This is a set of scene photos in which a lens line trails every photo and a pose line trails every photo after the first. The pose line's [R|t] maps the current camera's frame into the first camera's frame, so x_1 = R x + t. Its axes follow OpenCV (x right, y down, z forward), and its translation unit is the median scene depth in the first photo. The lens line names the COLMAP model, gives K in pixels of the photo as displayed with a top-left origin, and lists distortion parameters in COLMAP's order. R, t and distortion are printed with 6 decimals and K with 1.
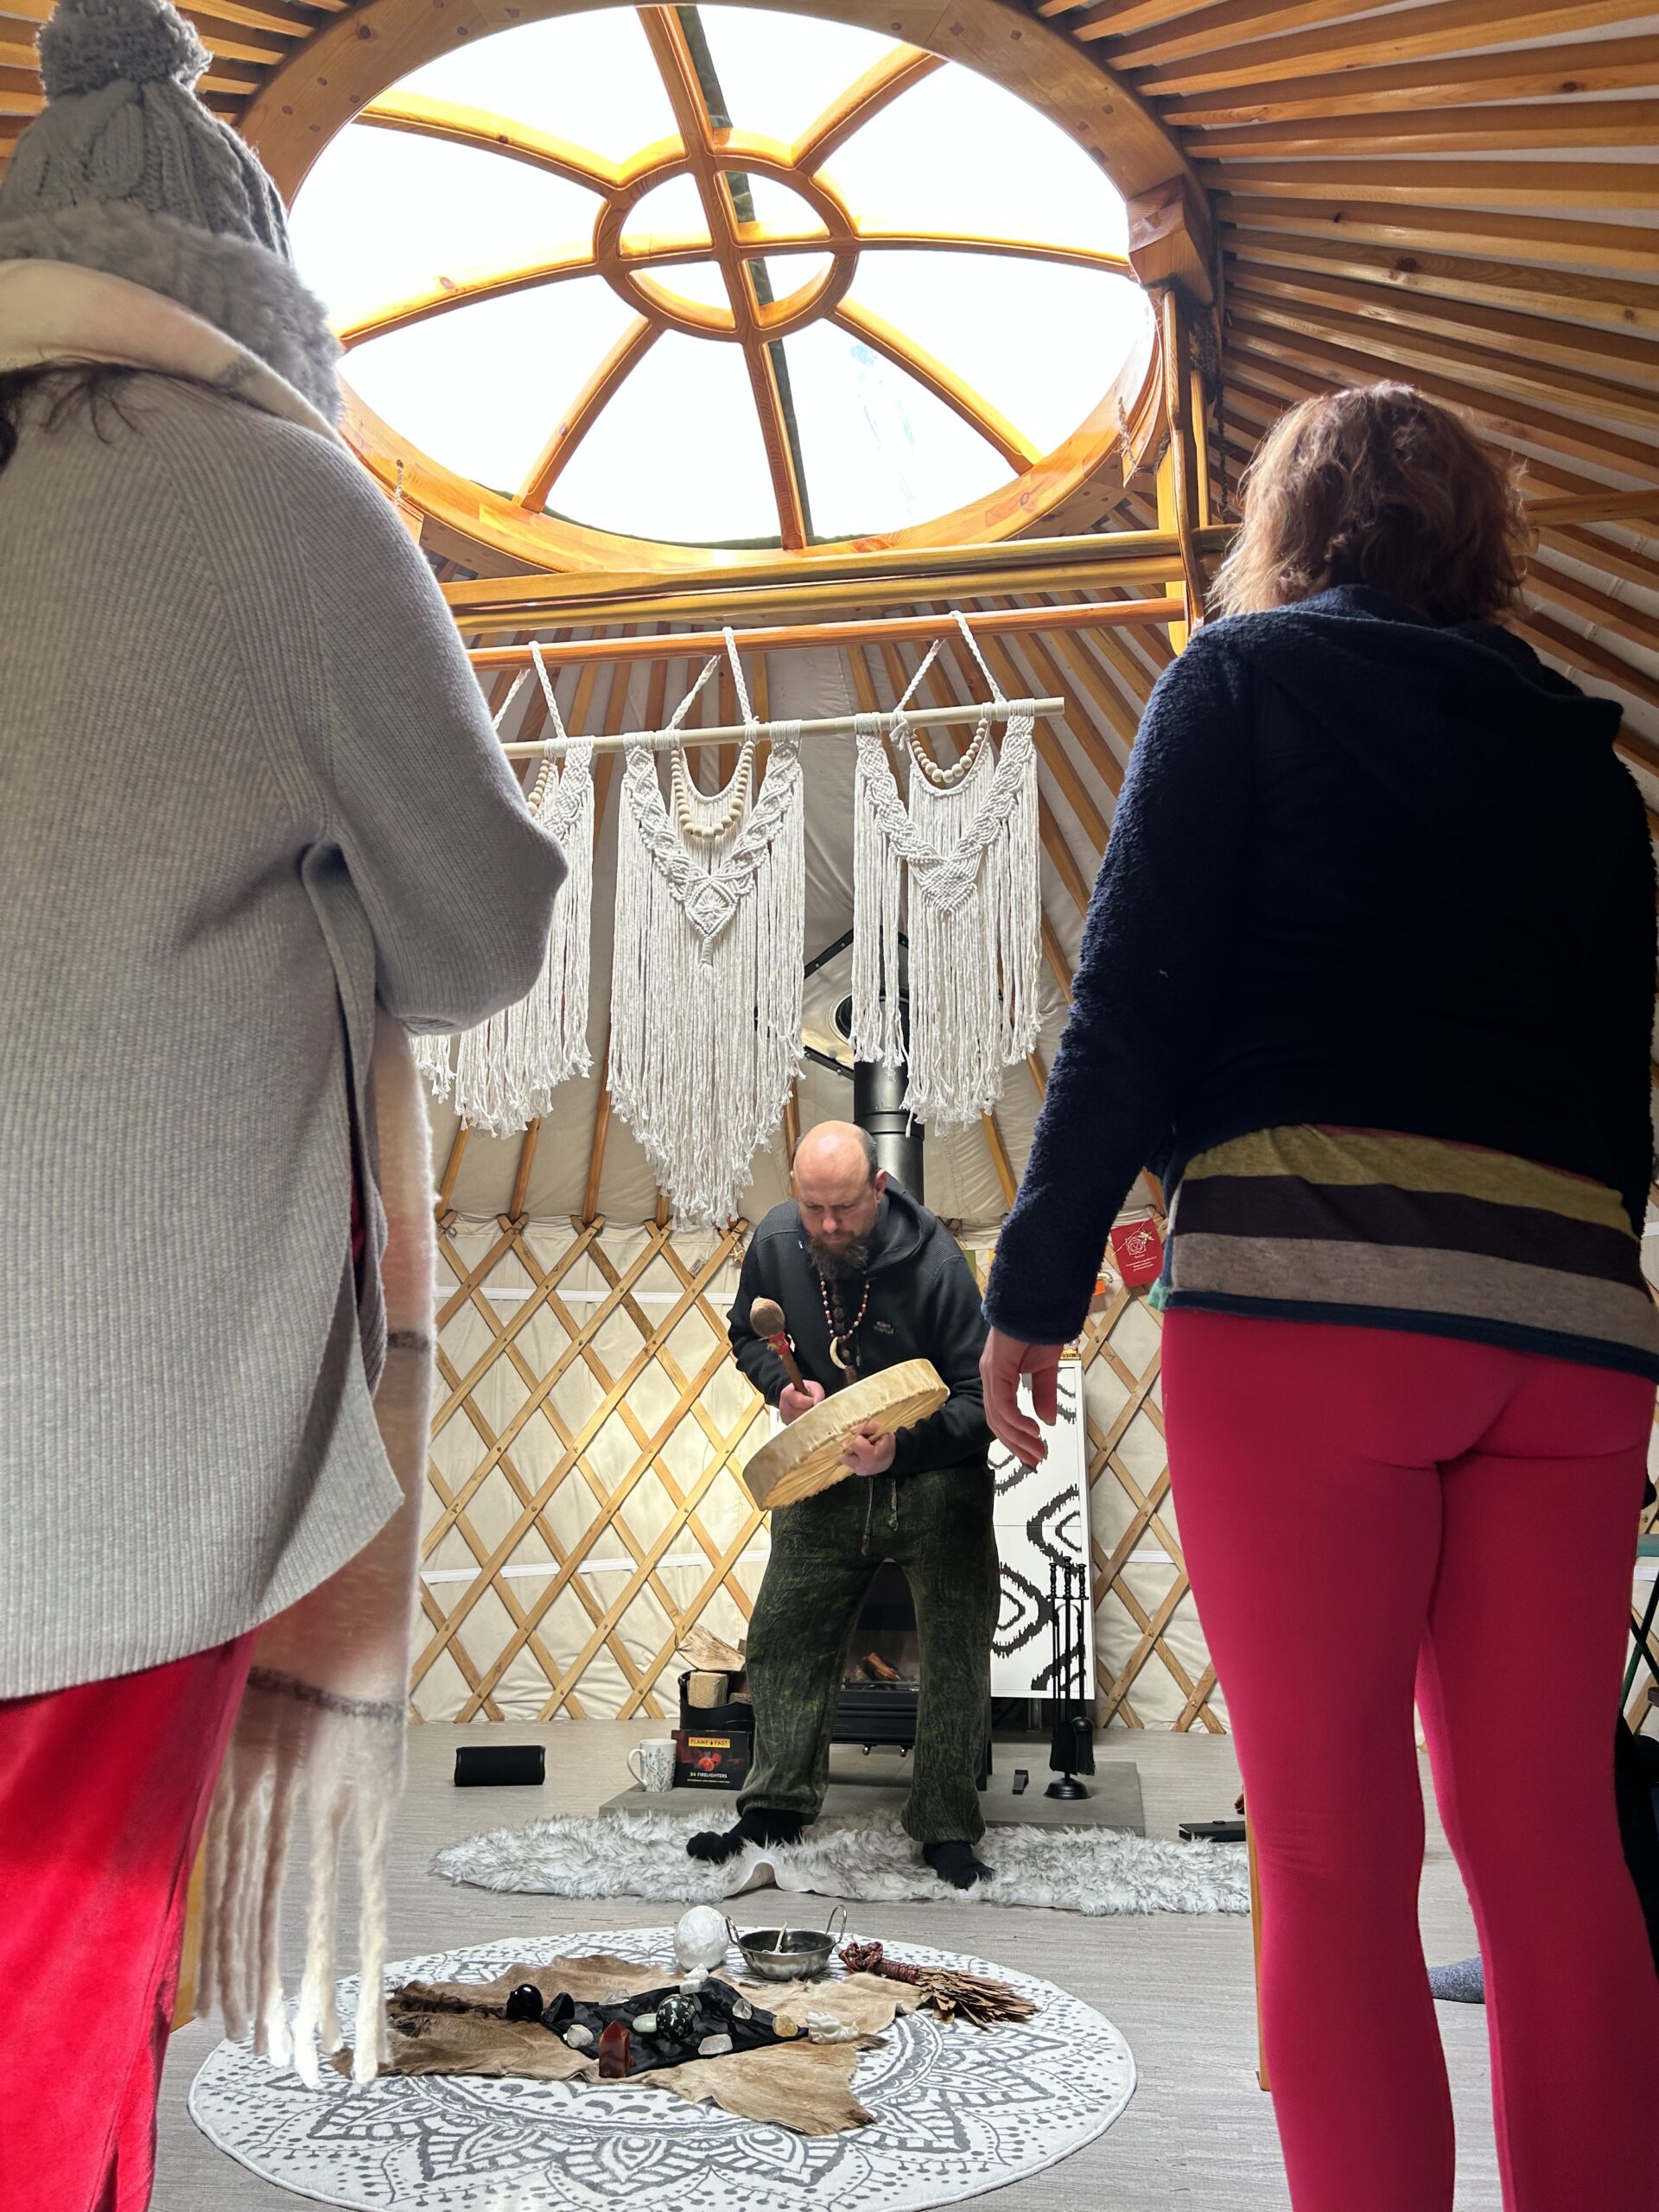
lens RADIAL K [[1623.6, 0, 829.5], [0, 1623.6, 1106.0], [0, 0, 1]] dist [0.091797, -0.161111]
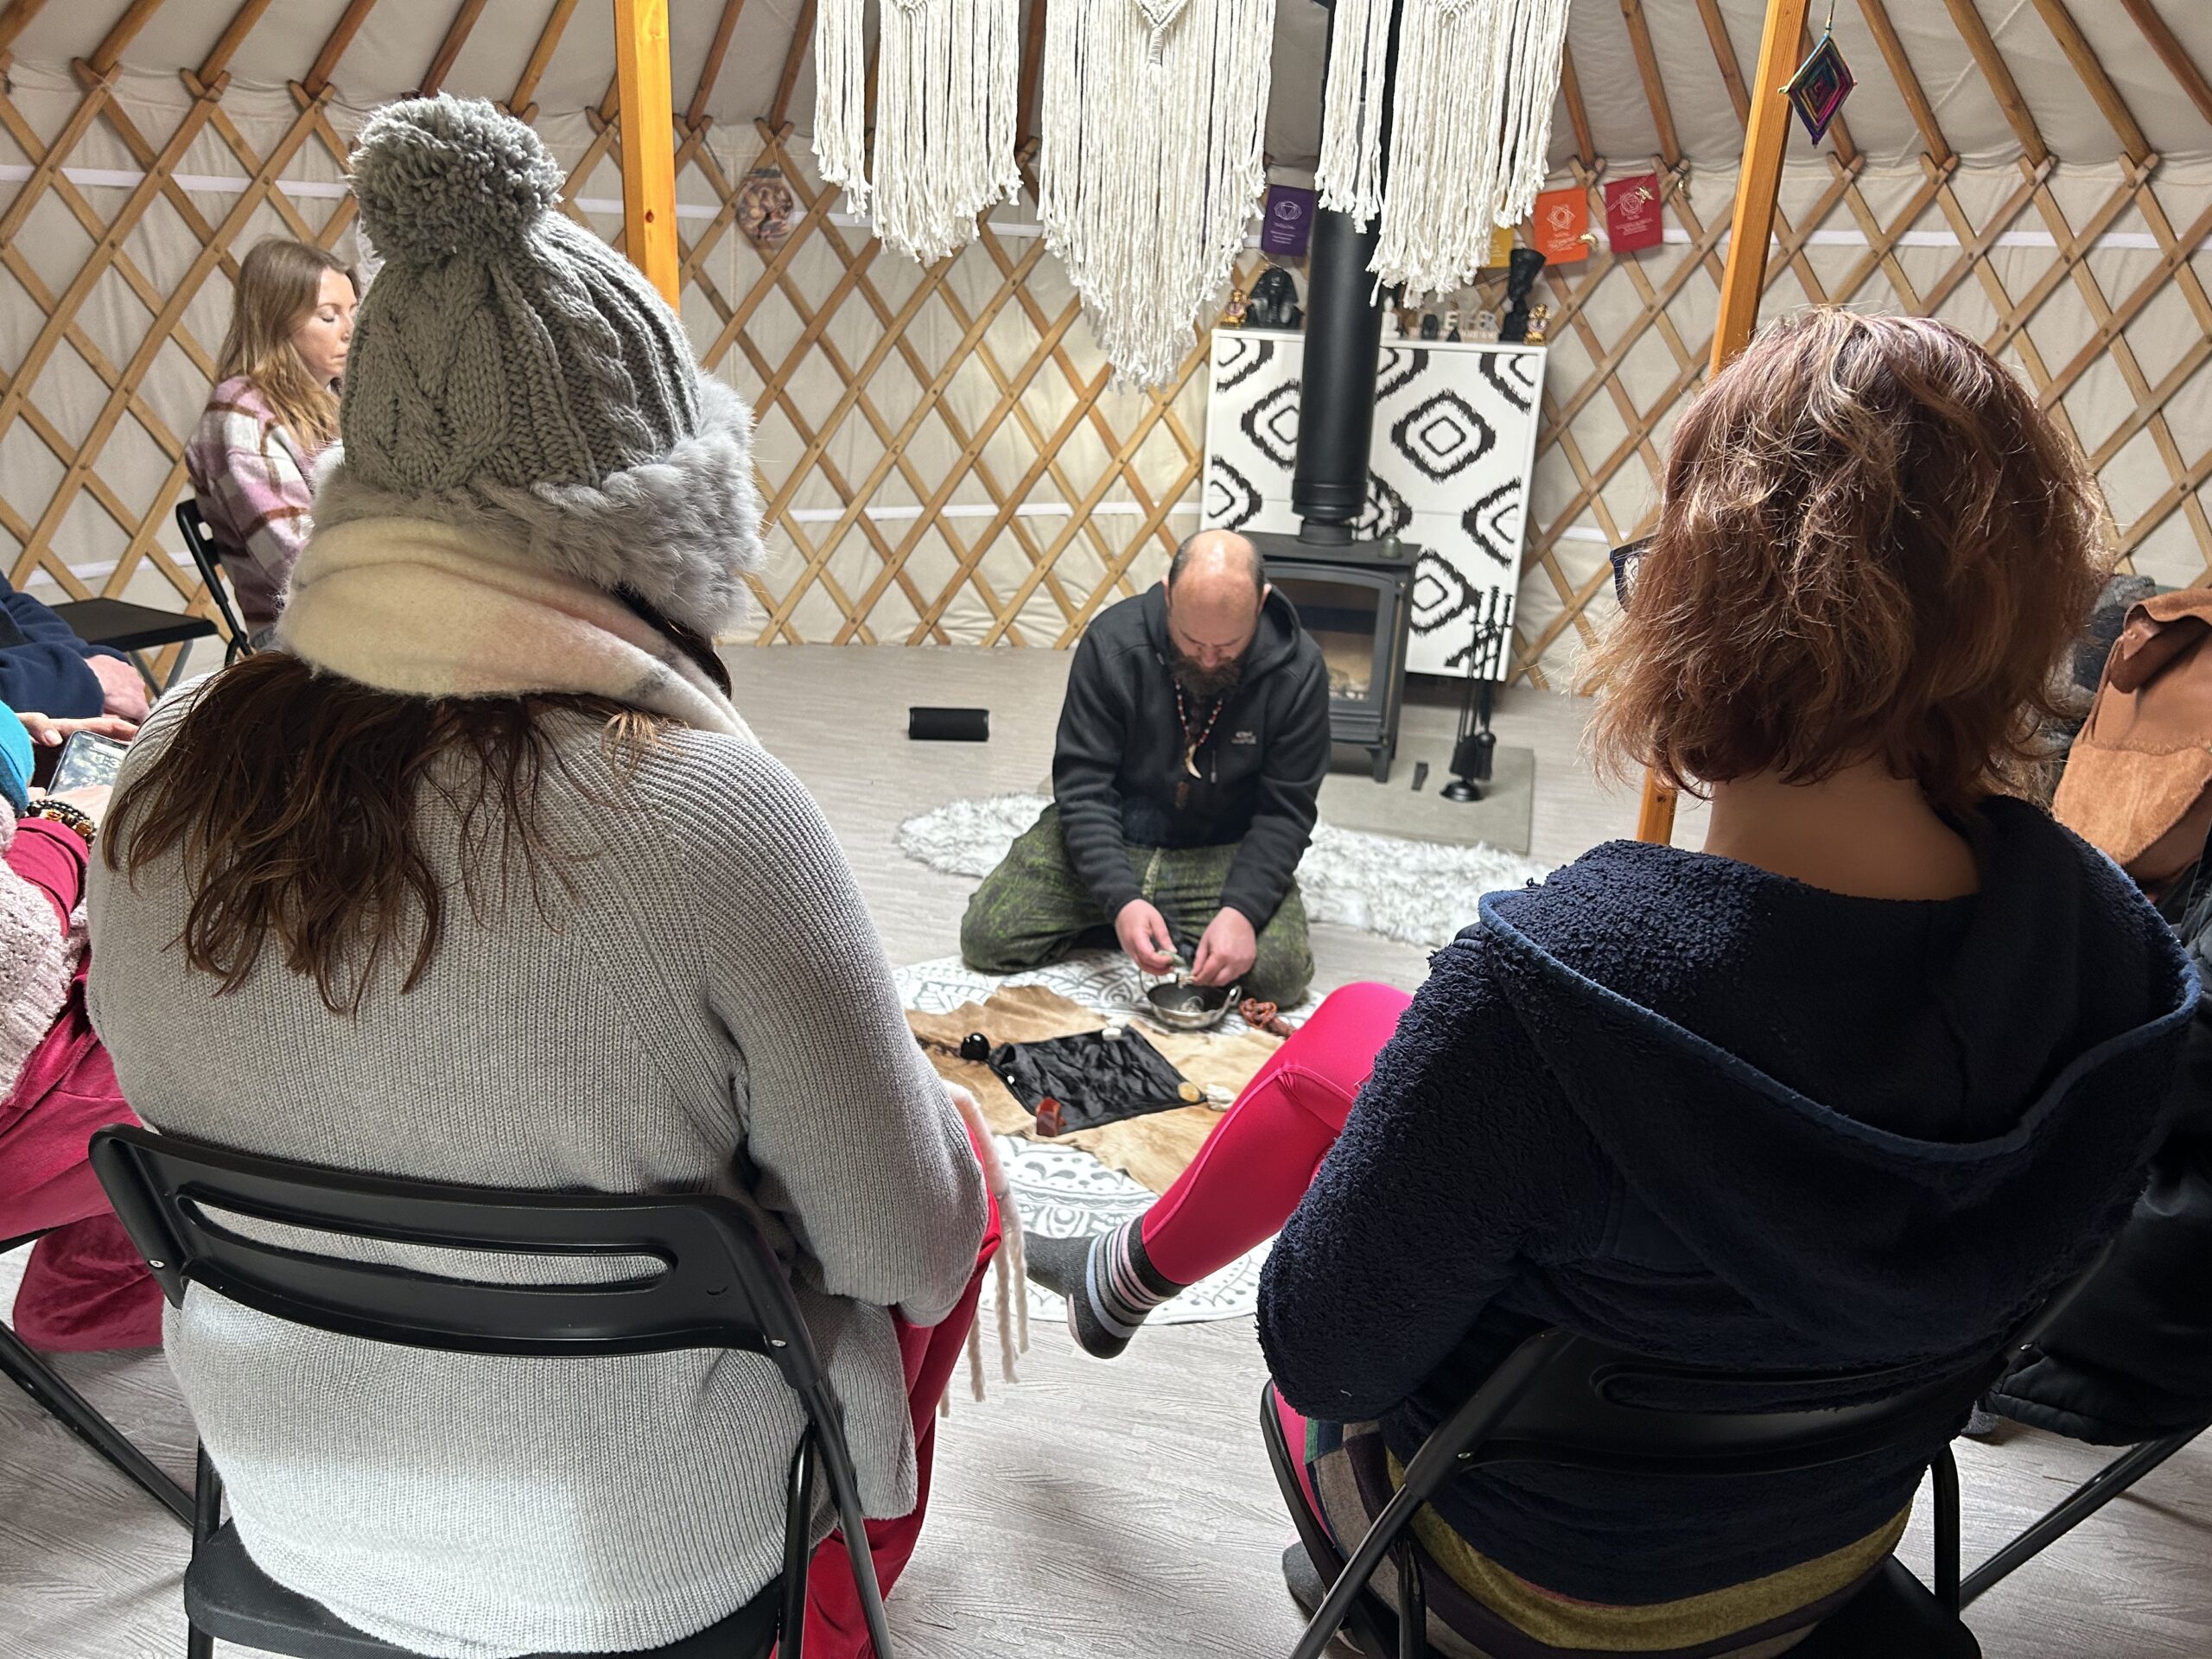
lens RADIAL K [[1623.6, 0, 1096.6], [0, 1623.6, 846.8], [0, 0, 1]] dist [0.091797, -0.161111]
pose [[0.994058, 0.069706, -0.083599, -0.005787], [-0.015582, 0.851265, 0.524505, -0.179968], [0.107726, -0.520086, 0.847293, 0.061100]]
